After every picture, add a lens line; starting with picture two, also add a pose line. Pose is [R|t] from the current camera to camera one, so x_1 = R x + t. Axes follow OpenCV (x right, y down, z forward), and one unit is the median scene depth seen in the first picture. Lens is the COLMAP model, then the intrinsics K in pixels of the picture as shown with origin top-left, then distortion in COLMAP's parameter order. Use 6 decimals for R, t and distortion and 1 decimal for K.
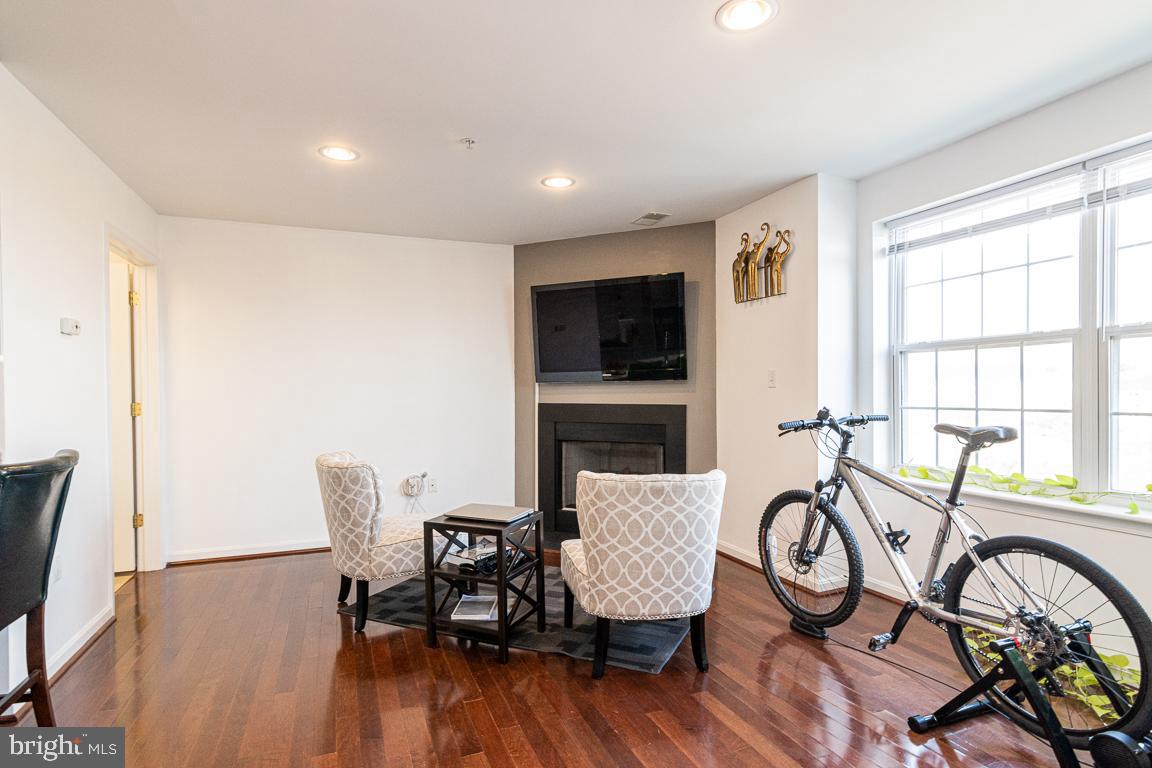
lens RADIAL K [[593.1, 0, 560.8], [0, 593.1, 401.5], [0, 0, 1]] dist [0.000021, -0.000348]
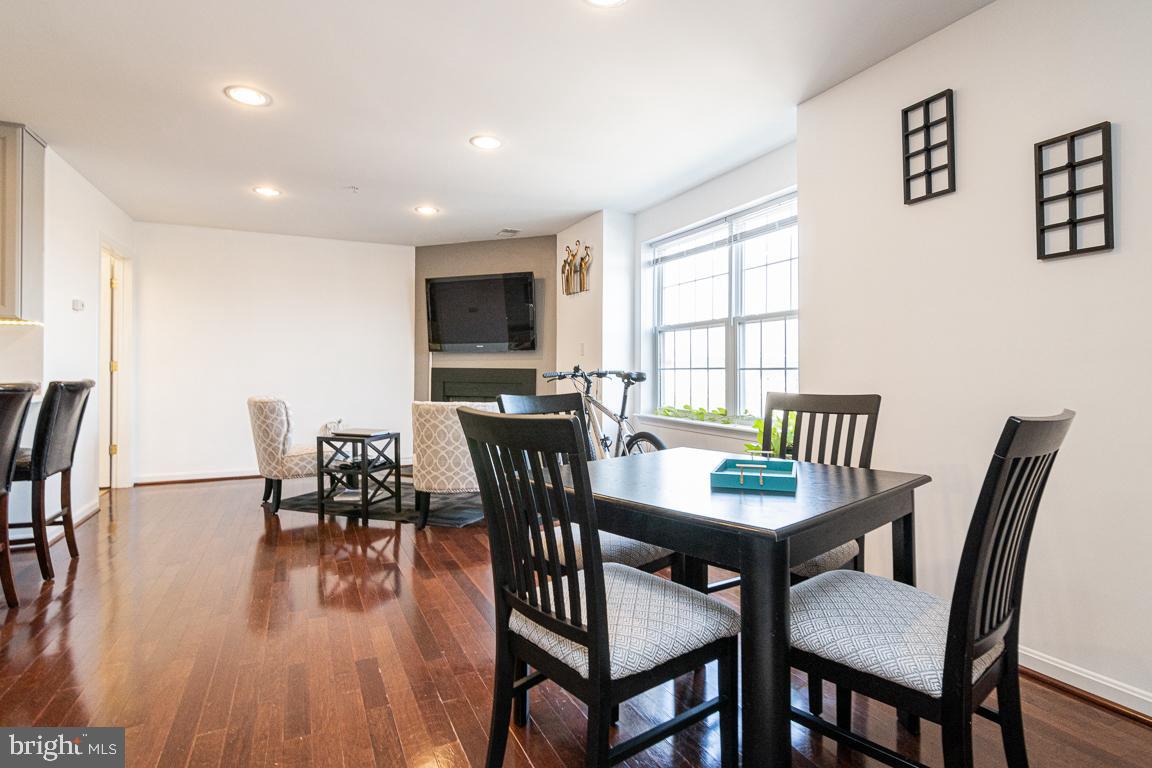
lens RADIAL K [[593.1, 0, 565.9], [0, 593.1, 368.3], [0, 0, 1]] dist [0.000021, -0.000348]
pose [[0.998007, 0.011107, 0.062116, 0.280523], [-0.009638, 0.999668, -0.023903, 0.051566], [-0.062361, 0.023257, 0.997783, -0.510328]]
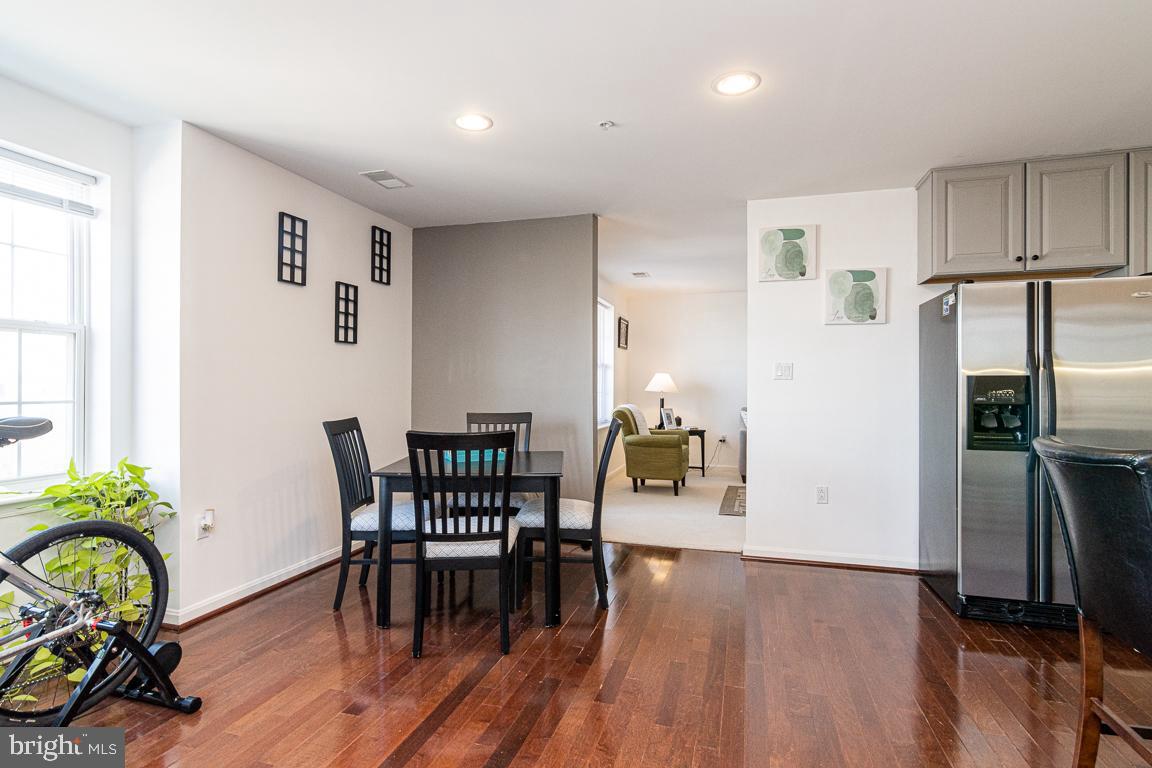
lens RADIAL K [[593.1, 0, 581.7], [0, 593.1, 376.8], [0, 0, 1]] dist [0.000021, -0.000348]
pose [[-0.785295, 0.020235, 0.618791, -0.357696], [0.015385, 0.999795, -0.013169, 0.002261], [-0.618930, -0.000821, -0.785445, 0.848446]]
